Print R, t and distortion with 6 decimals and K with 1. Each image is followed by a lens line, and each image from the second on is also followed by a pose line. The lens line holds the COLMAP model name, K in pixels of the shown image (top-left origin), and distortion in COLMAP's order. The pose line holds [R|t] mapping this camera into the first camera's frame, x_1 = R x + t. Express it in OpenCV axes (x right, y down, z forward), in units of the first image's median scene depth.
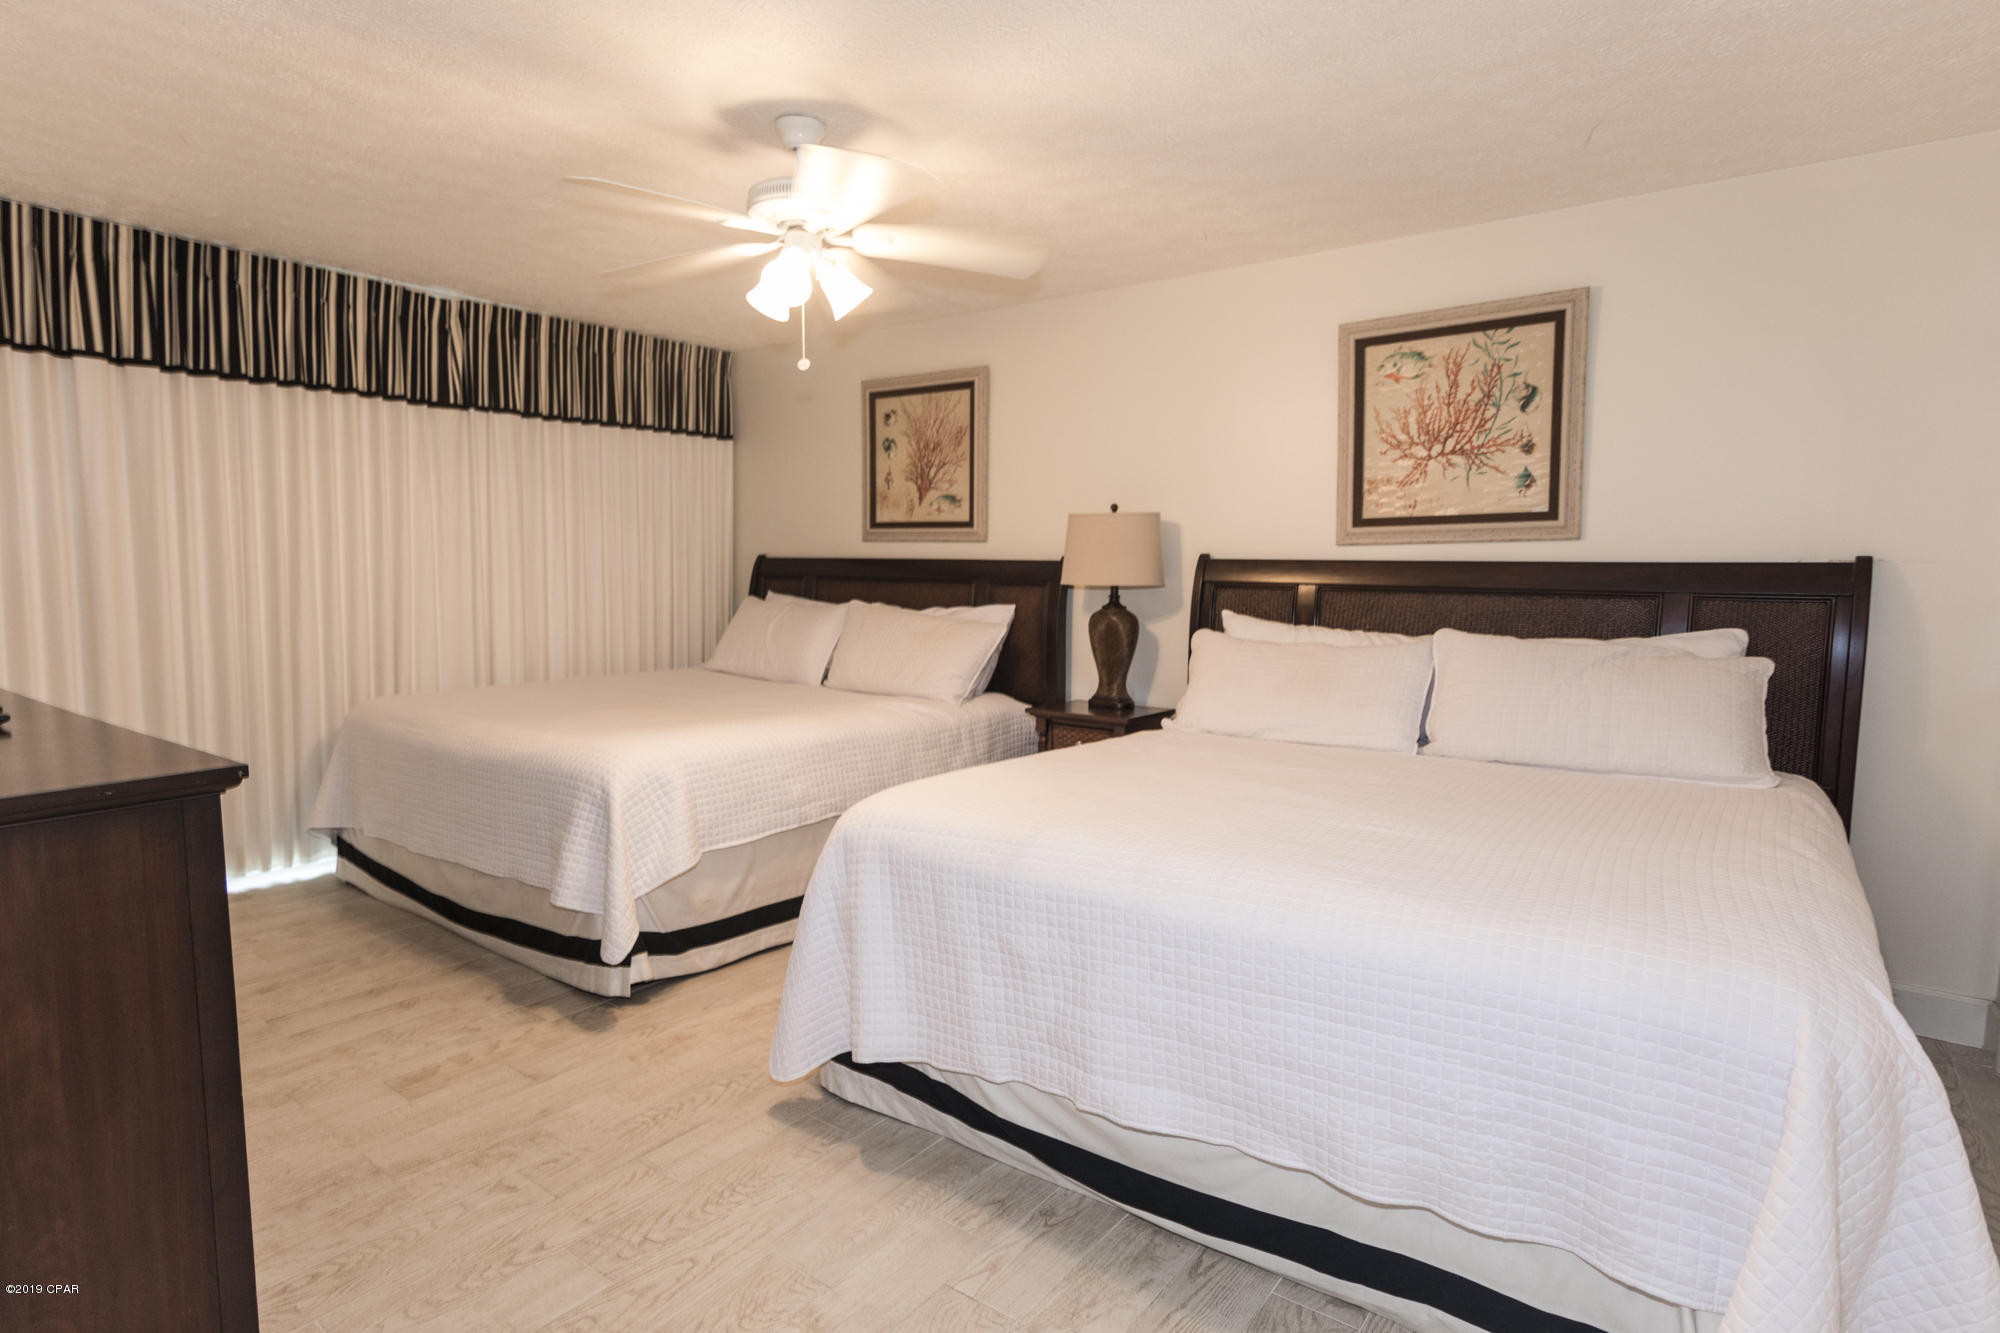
lens RADIAL K [[1052.5, 0, 1000.0], [0, 1052.5, 666.5], [0, 0, 1]] dist [0.007110, 0.000632]
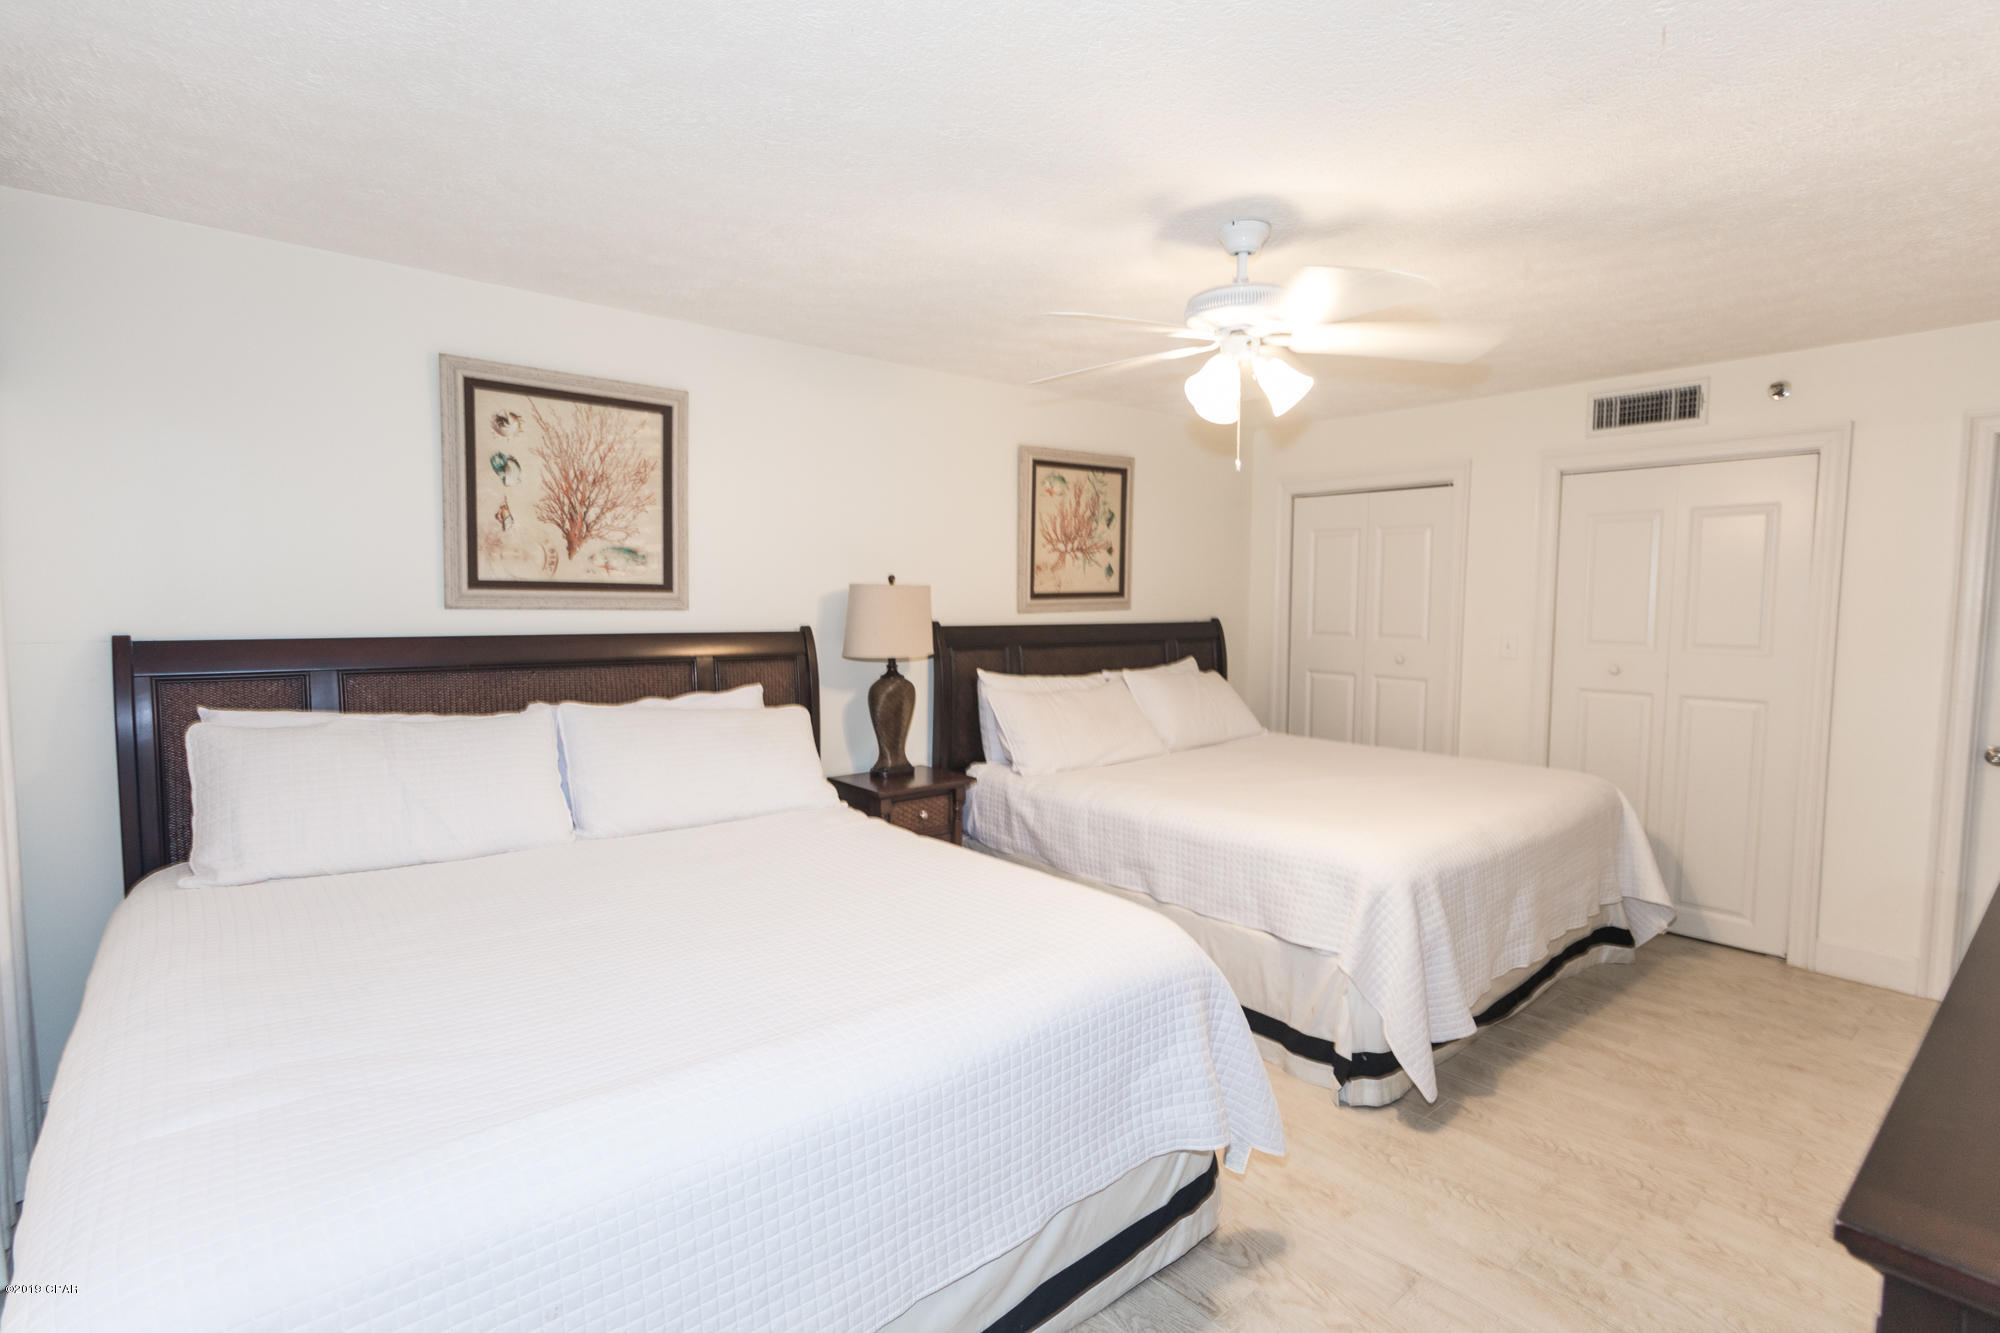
lens RADIAL K [[976.6, 0, 994.2], [0, 976.6, 663.1], [0, 0, 1]] dist [0.005241, -0.000221]
pose [[0.218347, -0.065459, 0.973673, -0.771910], [0.100252, 0.993973, 0.044342, -0.099669], [-0.970708, 0.087931, 0.223594, 0.692806]]
